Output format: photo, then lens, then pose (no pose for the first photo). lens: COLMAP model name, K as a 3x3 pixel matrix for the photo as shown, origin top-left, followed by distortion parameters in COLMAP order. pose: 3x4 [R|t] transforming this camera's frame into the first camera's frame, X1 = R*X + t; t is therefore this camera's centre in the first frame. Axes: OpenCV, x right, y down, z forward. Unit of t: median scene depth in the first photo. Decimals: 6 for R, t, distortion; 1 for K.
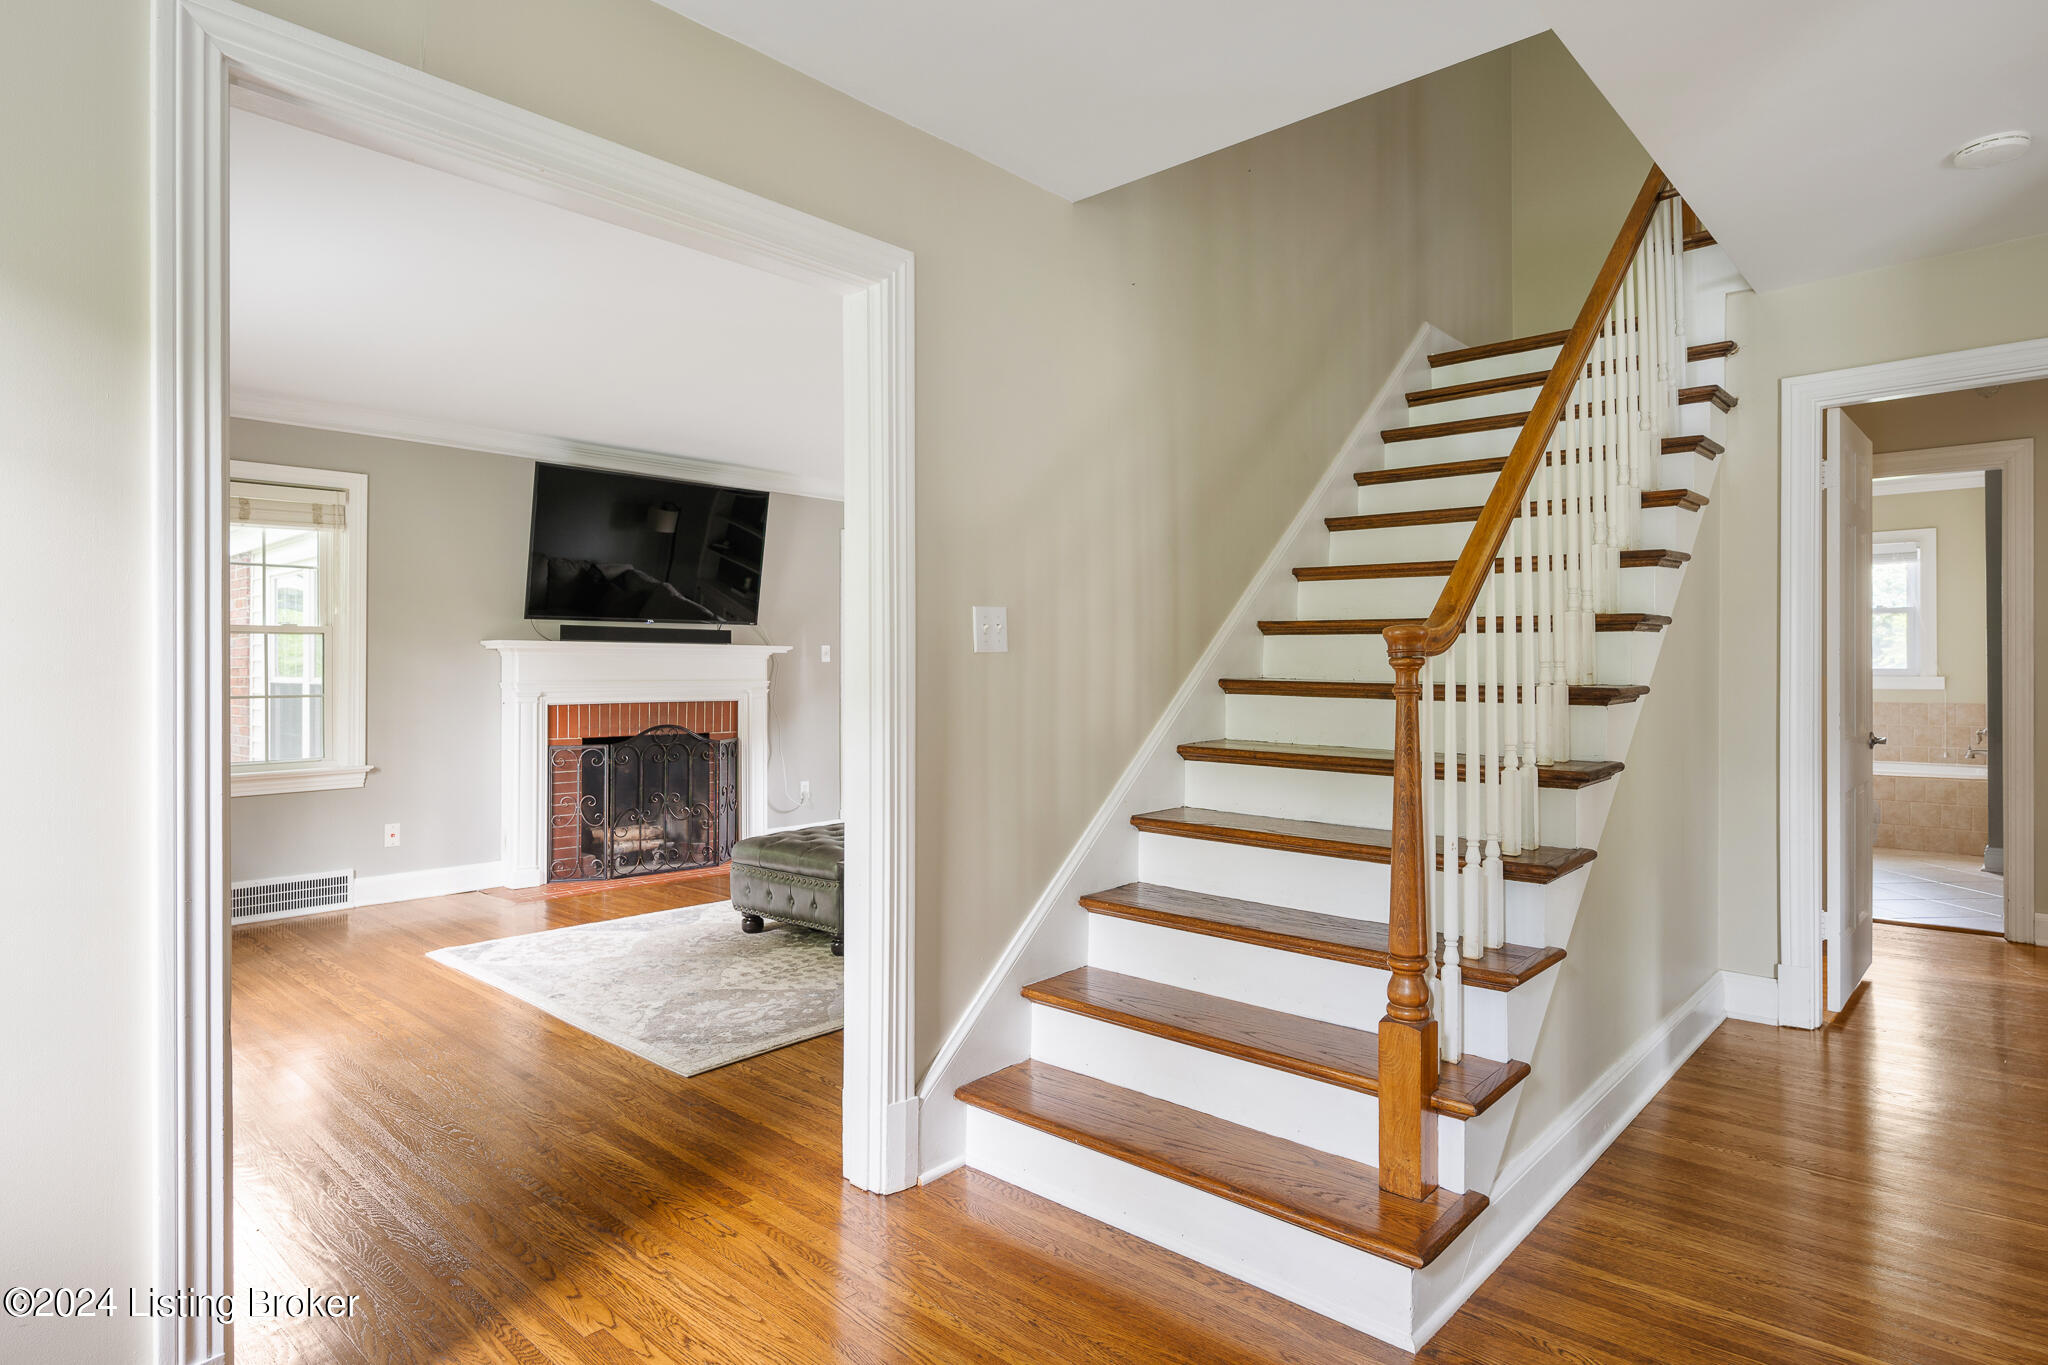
lens RADIAL K [[1128.5, 0, 1025.4], [0, 1128.5, 674.4], [0, 0, 1]] dist [-0.005327, -0.001259]
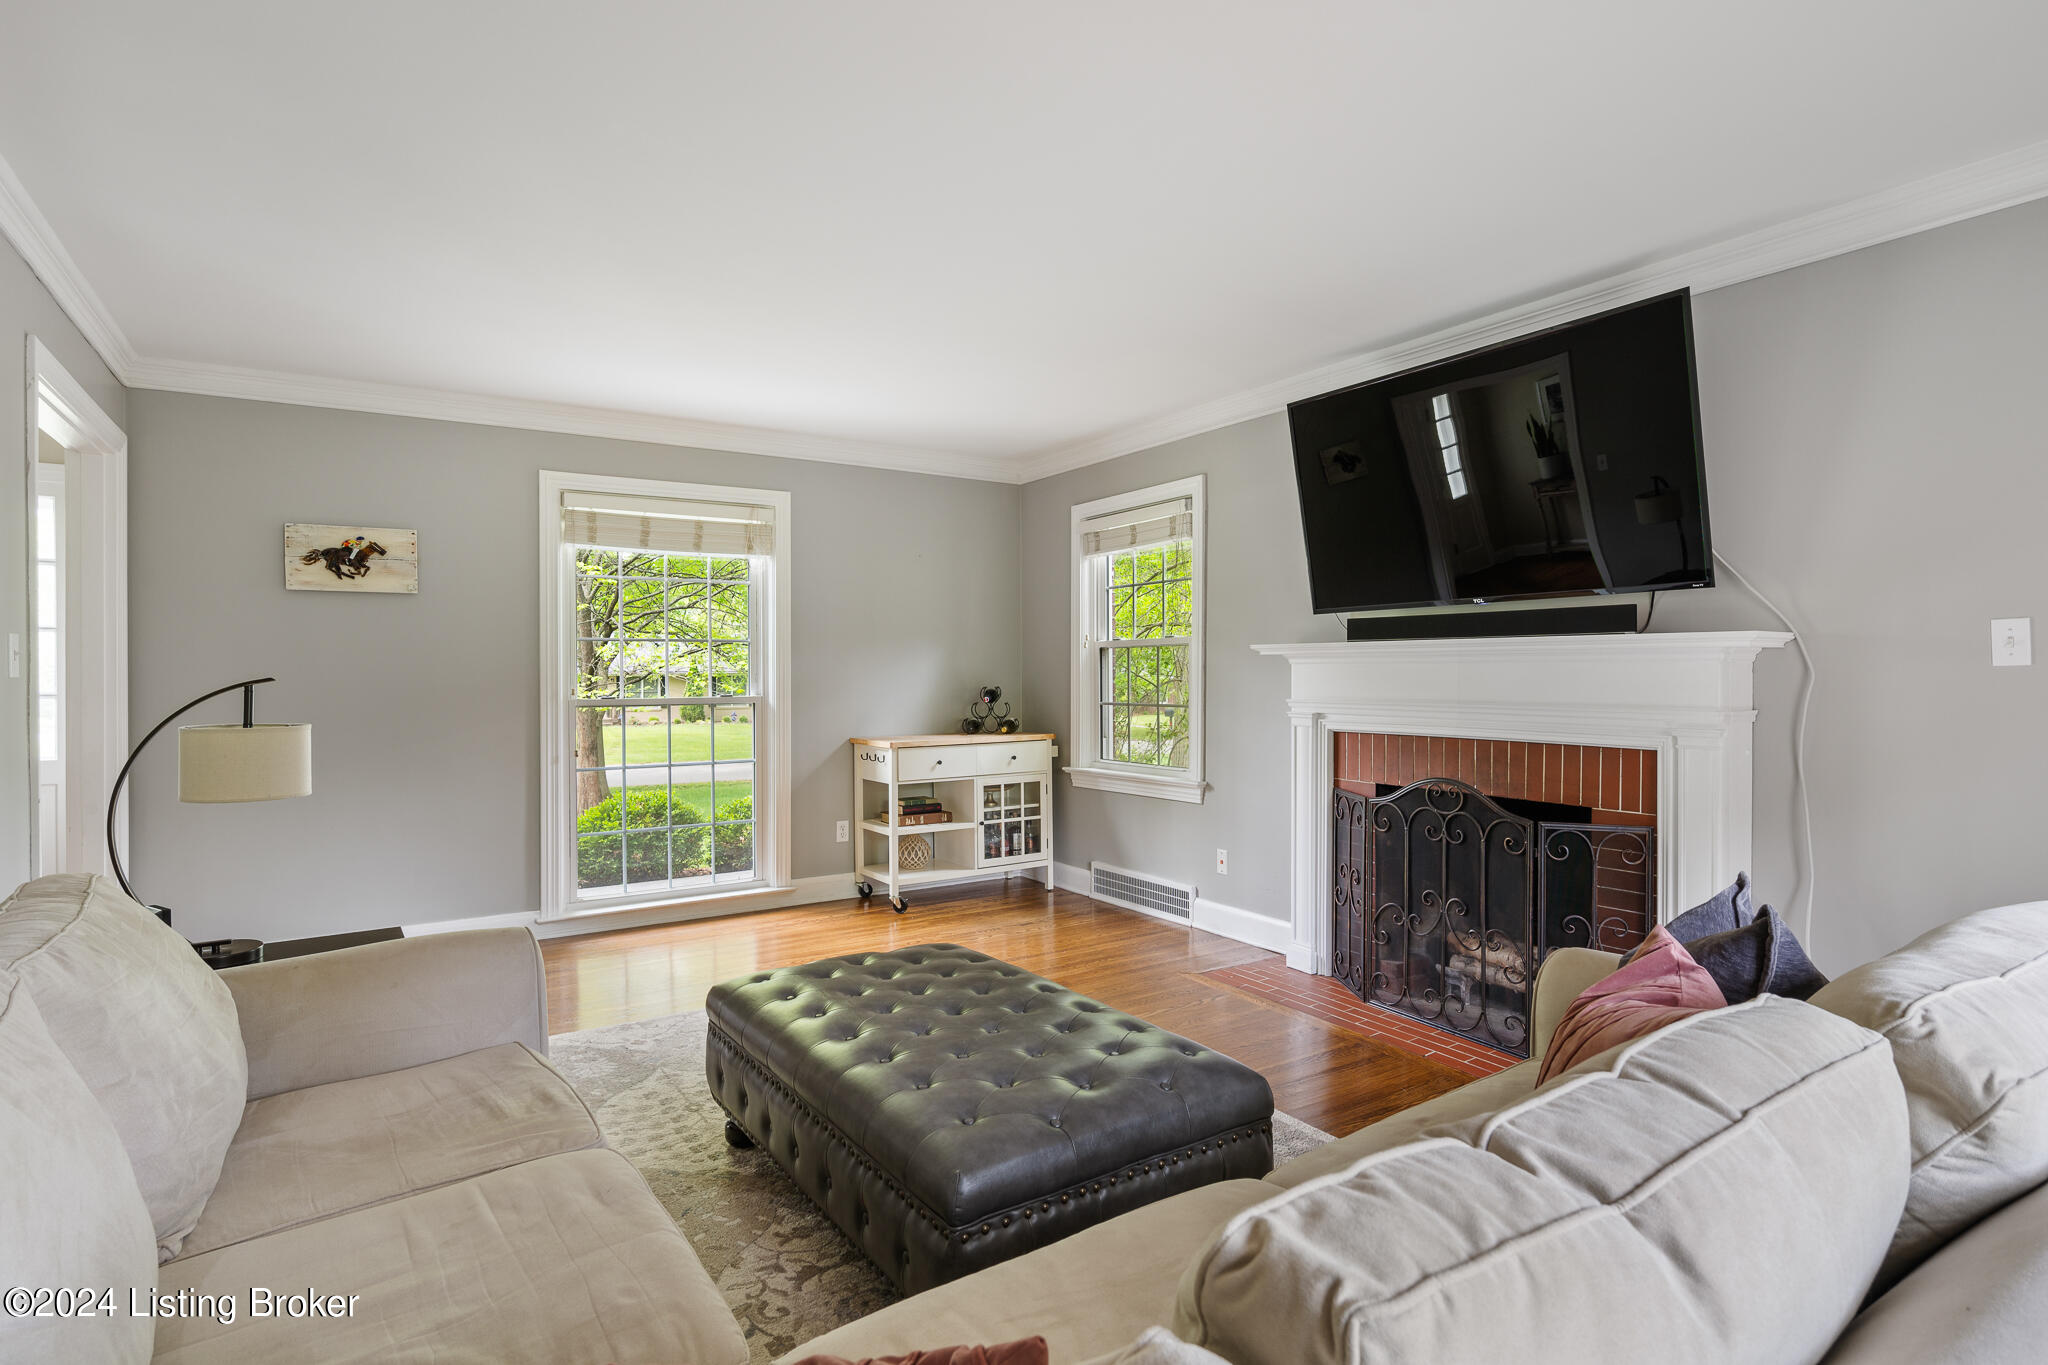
lens RADIAL K [[1038.8, 0, 1026.5], [0, 1038.8, 673.0], [0, 0, 1]] dist [0.000005, -0.000015]
pose [[-0.247812, 0.003738, -0.968801, 0.270986], [0.000758, 0.999993, 0.003665, -0.012501], [0.968808, 0.000174, -0.247813, 0.972152]]
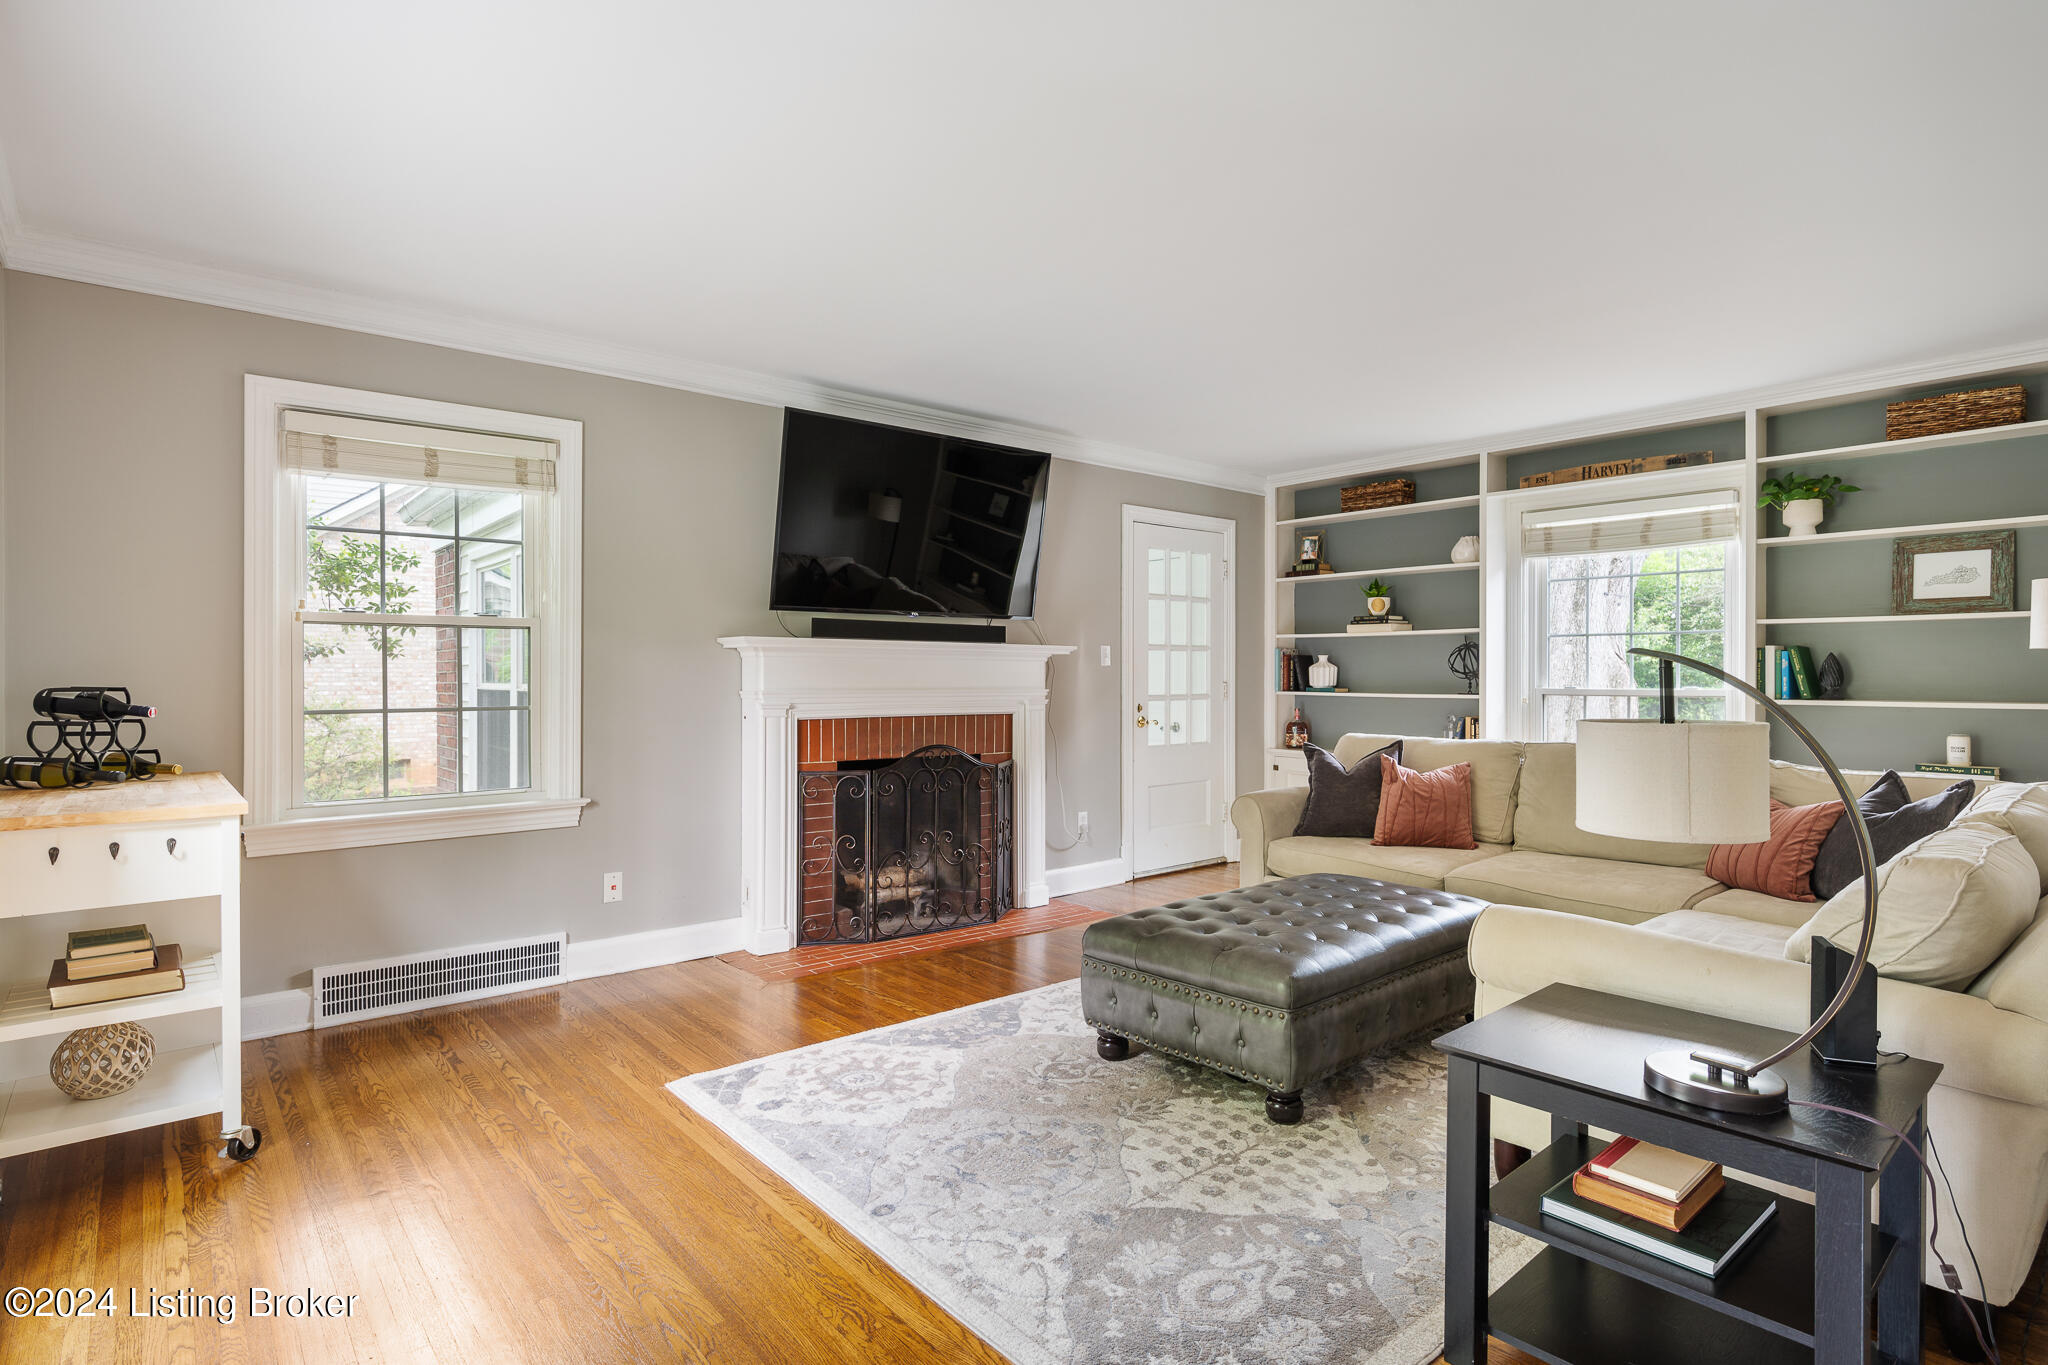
lens RADIAL K [[1051.9, 0, 1014.4], [0, 1051.9, 687.5], [0, 0, 1]] dist [-0.000448, -0.000158]
pose [[0.991245, 0.002510, -0.132009, -0.176543], [-0.001559, 0.999972, 0.007309, -0.000856], [0.132024, -0.007039, 0.991222, 0.292354]]
